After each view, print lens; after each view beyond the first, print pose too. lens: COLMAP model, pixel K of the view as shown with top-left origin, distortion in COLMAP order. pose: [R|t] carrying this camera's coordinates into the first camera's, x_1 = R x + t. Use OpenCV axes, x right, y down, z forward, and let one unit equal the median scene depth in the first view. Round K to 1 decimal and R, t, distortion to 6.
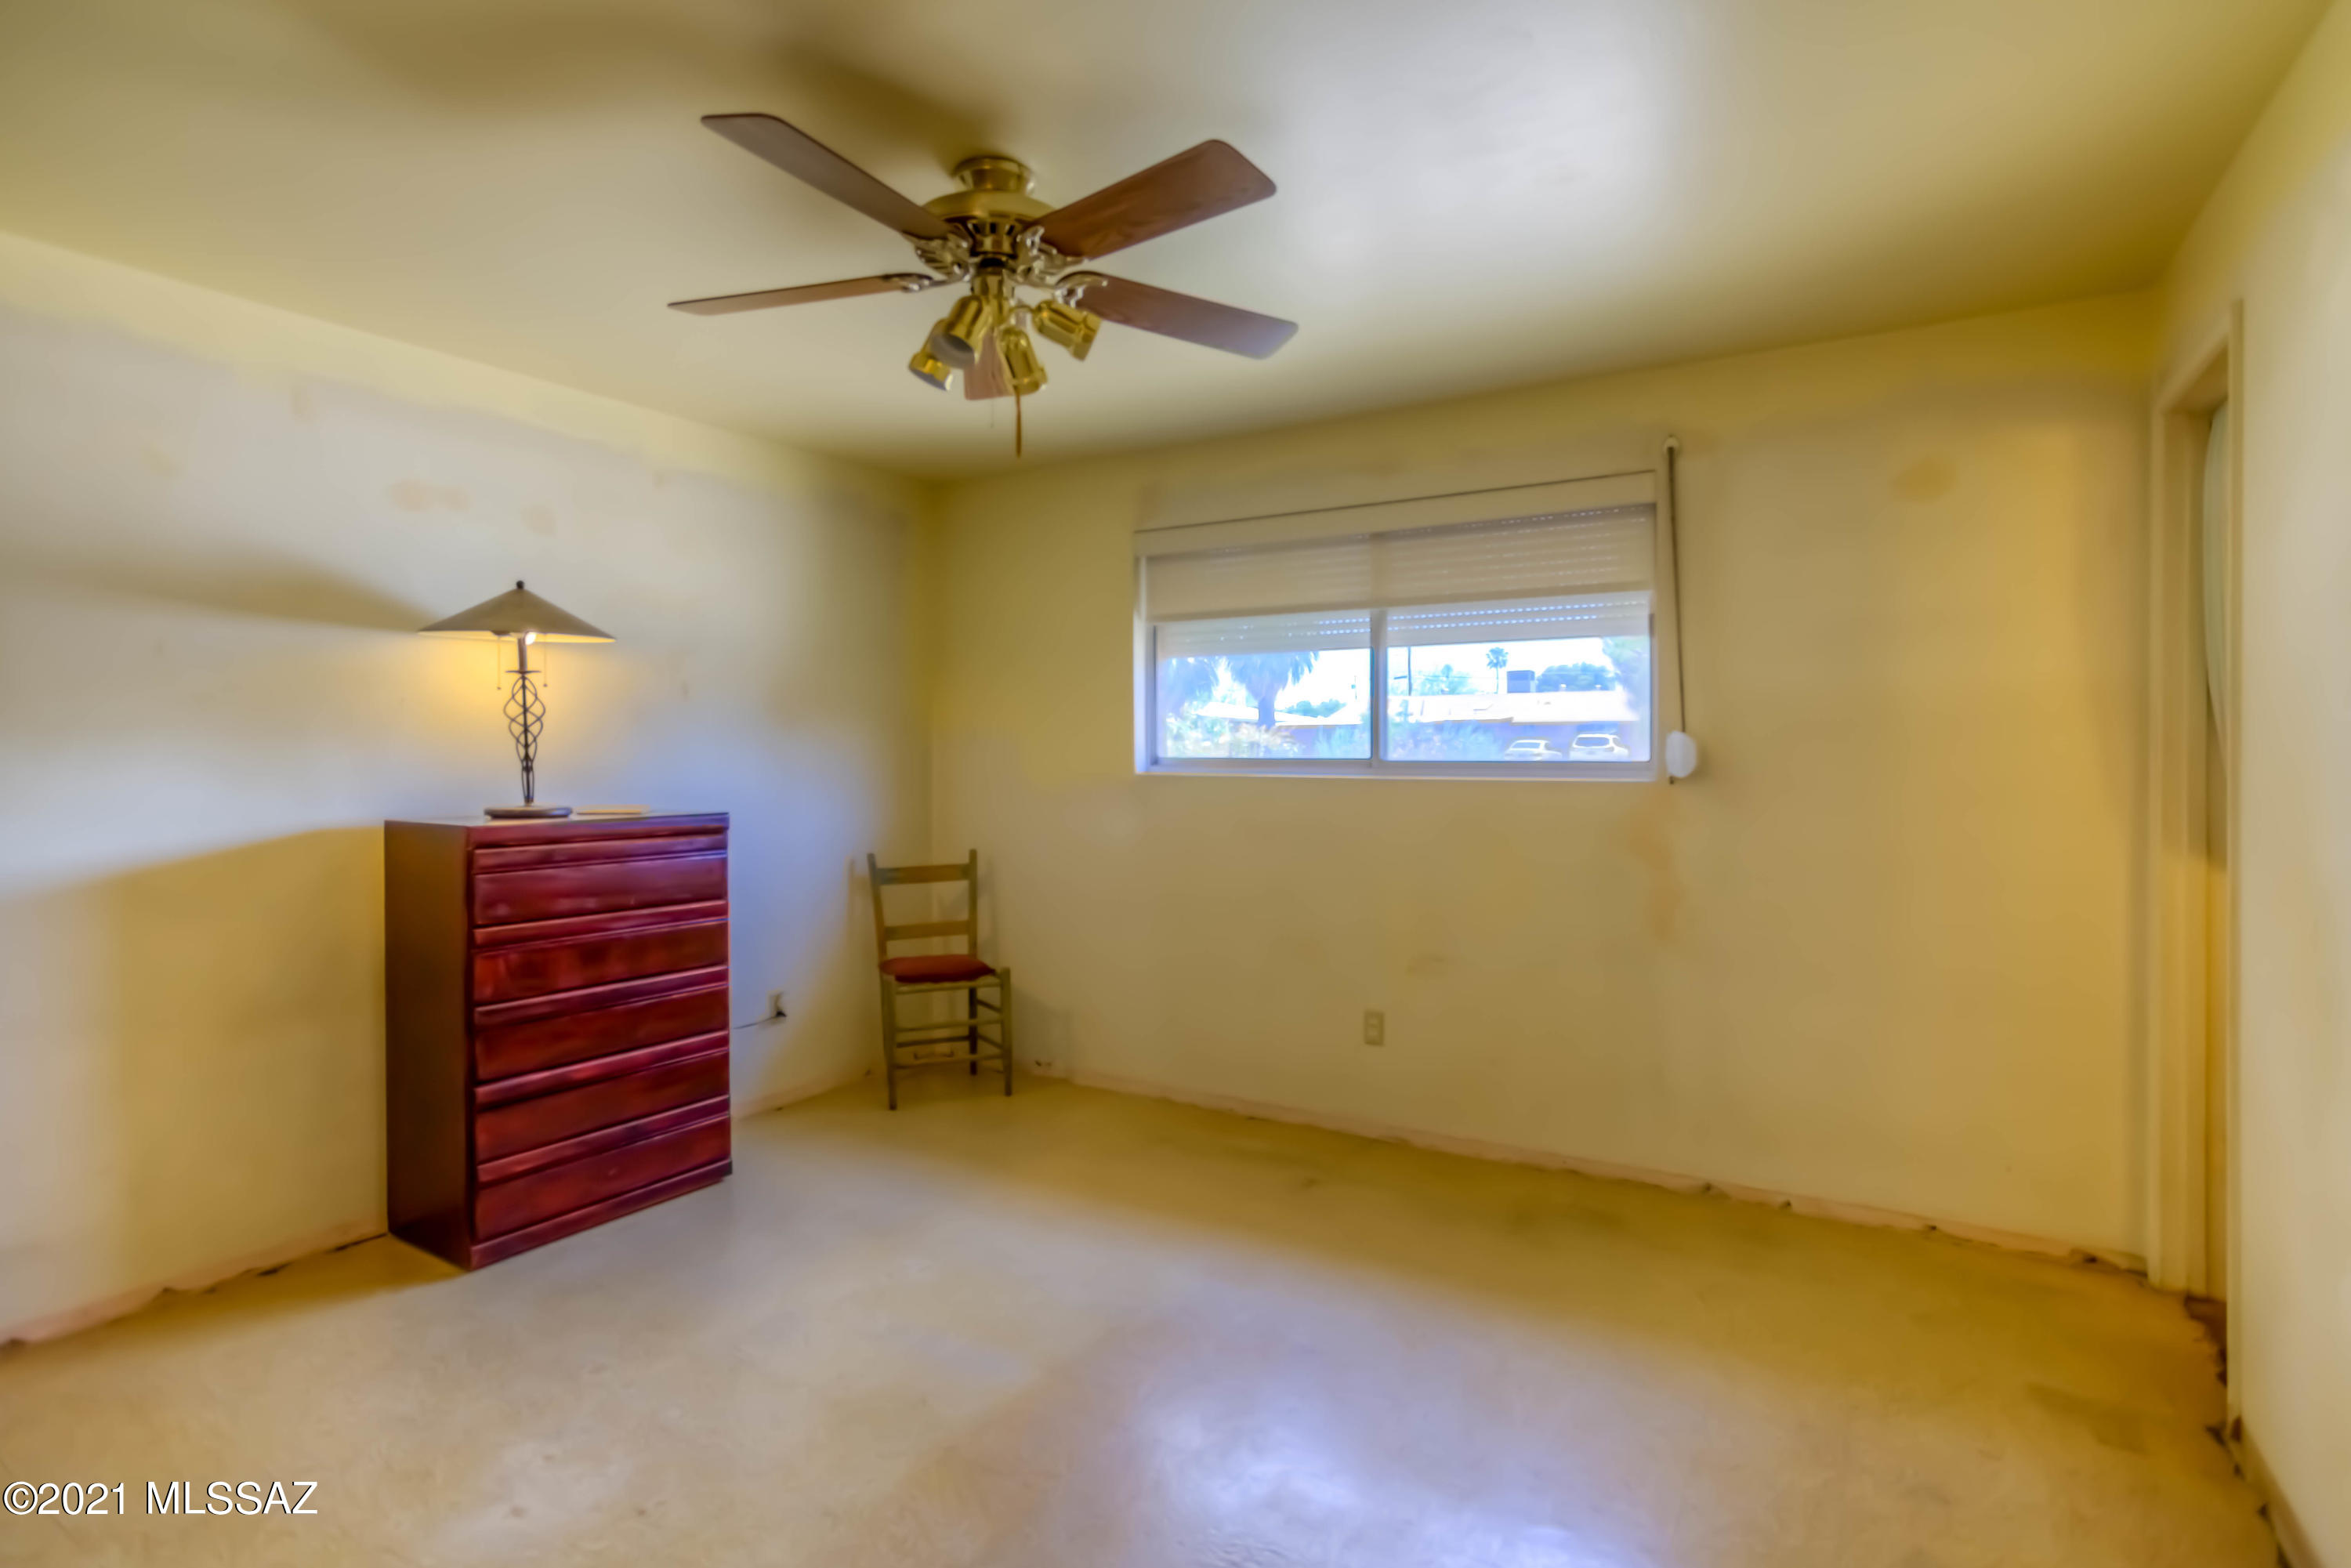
lens RADIAL K [[1150.1, 0, 1177.5], [0, 1150.1, 770.3], [0, 0, 1]] dist [-0.031959, 0.033046]
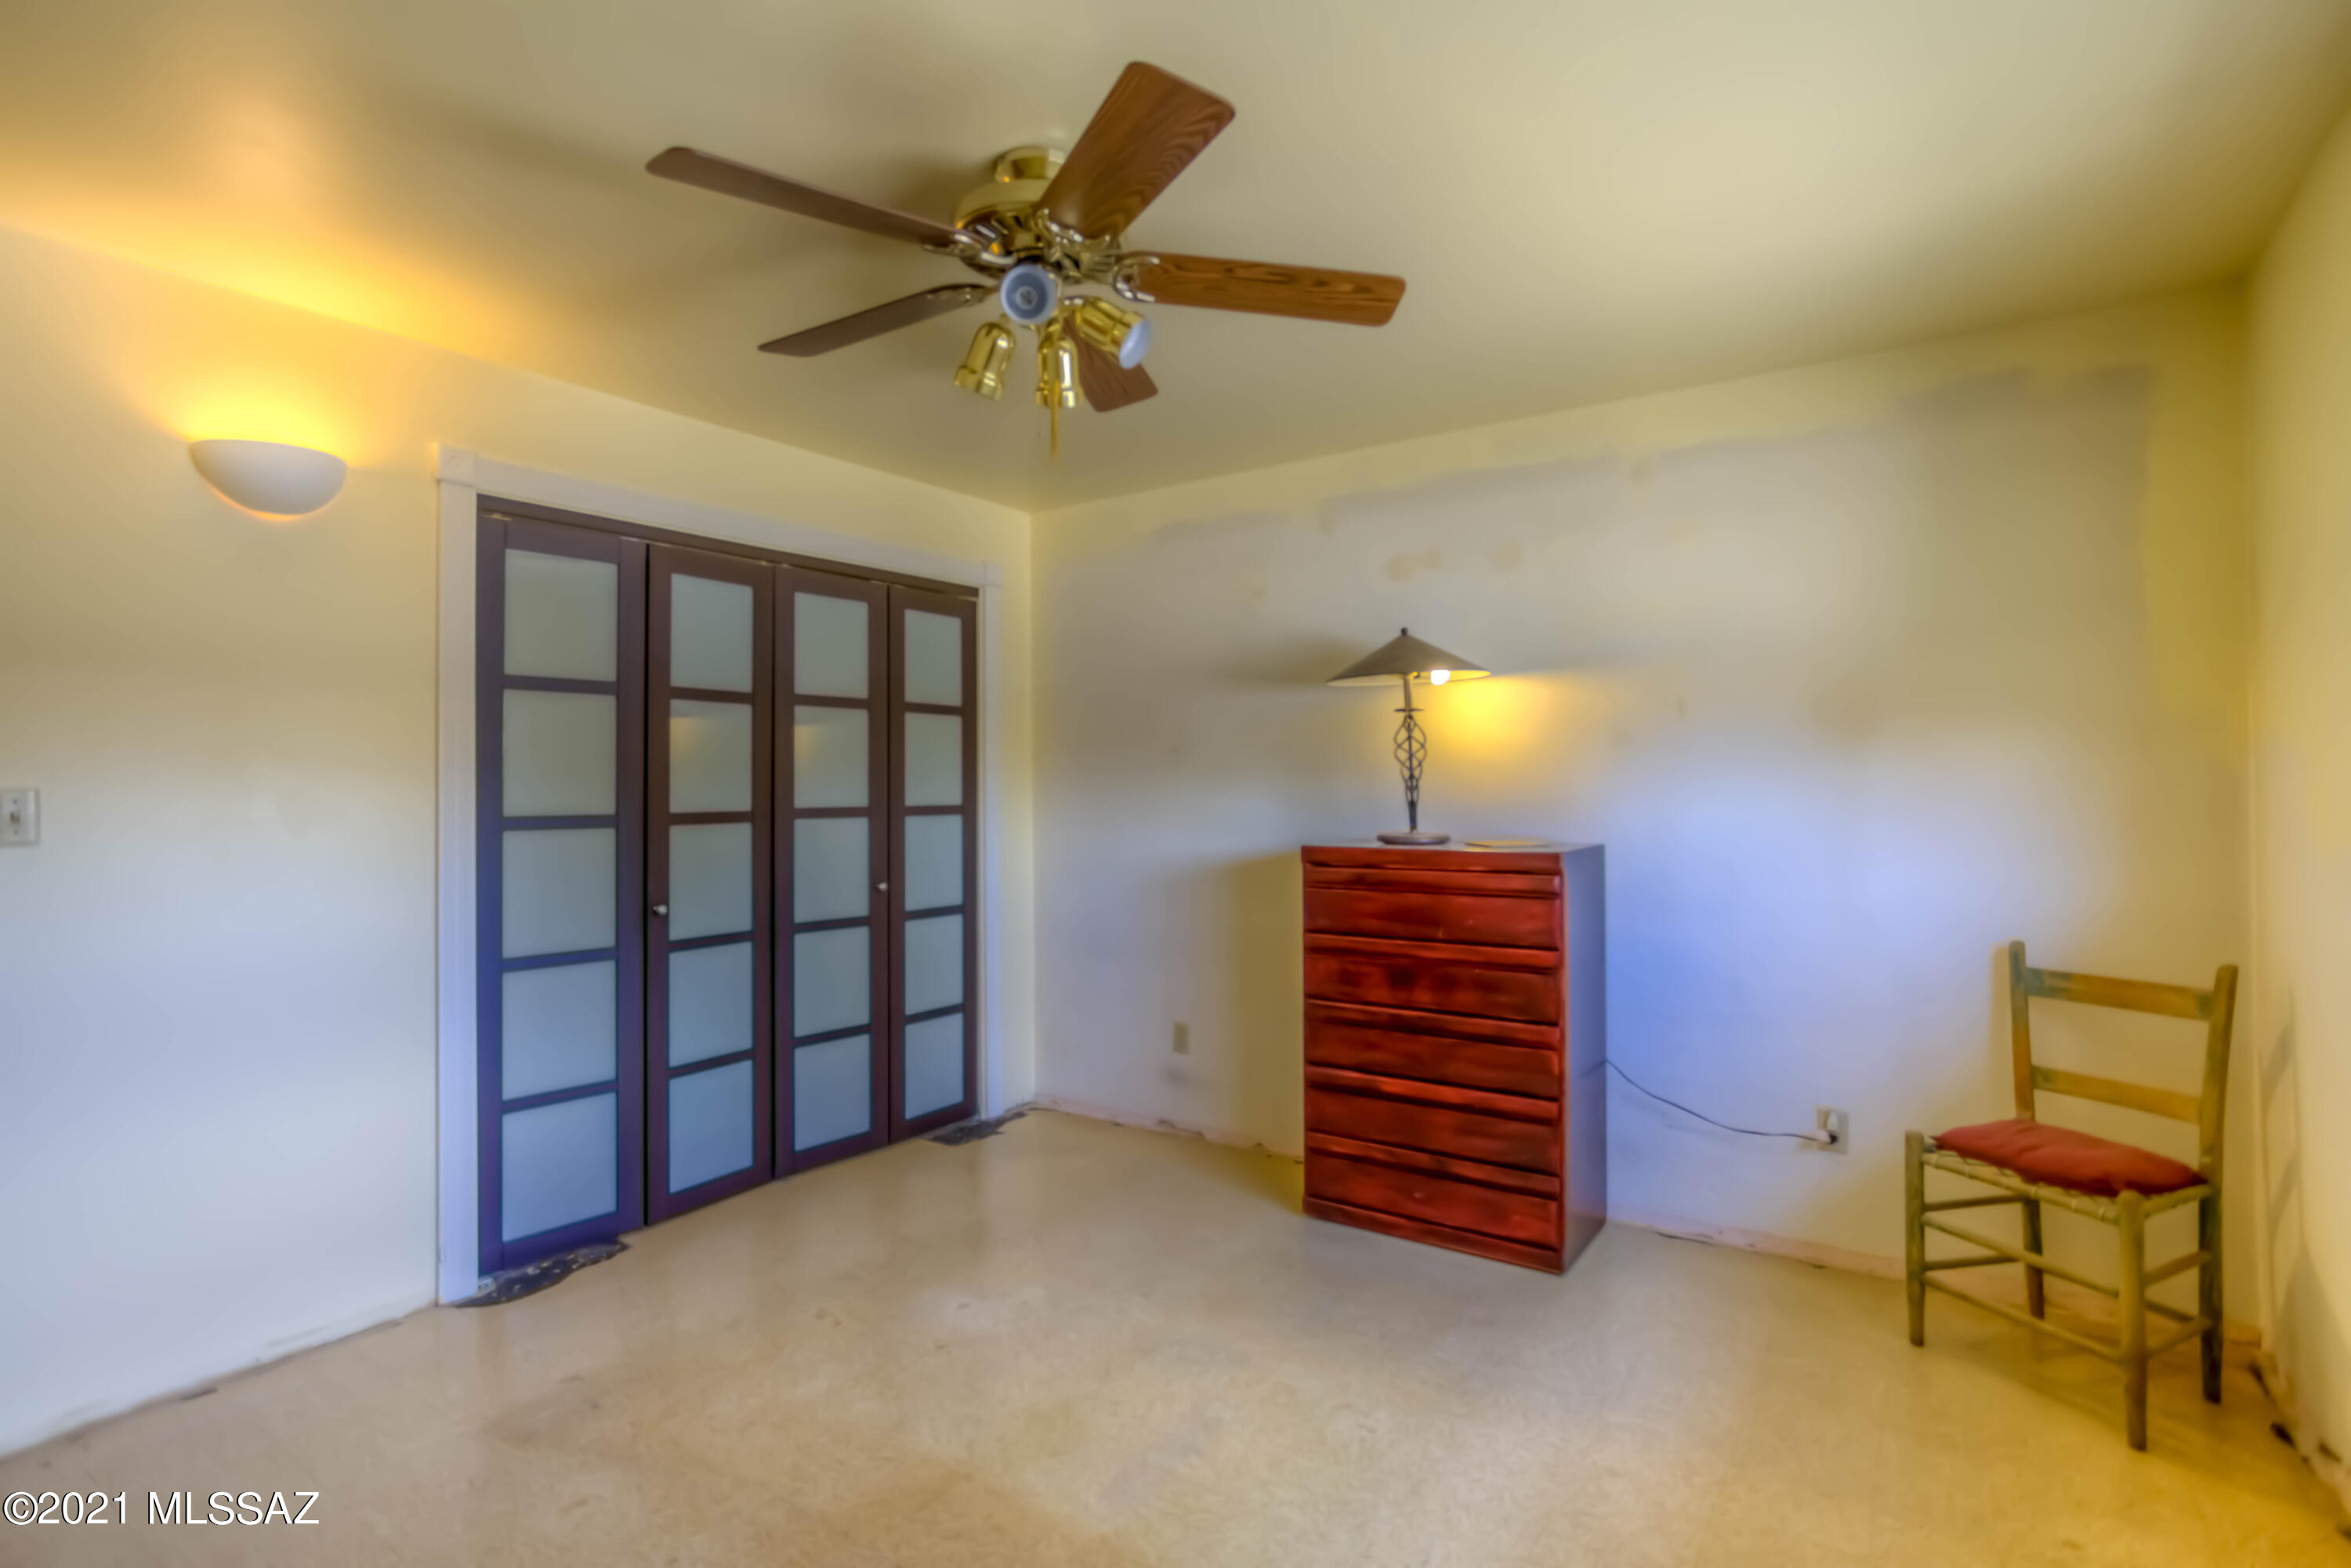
lens RADIAL K [[1170.1, 0, 1173.0], [0, 1170.1, 789.2], [0, 0, 1]] dist [-0.000689, 0.000047]
pose [[-0.076408, -0.000339, -0.997077, 0.446377], [-0.004682, 0.999989, 0.000019, -0.007584], [0.997066, 0.004670, -0.076409, 0.685624]]
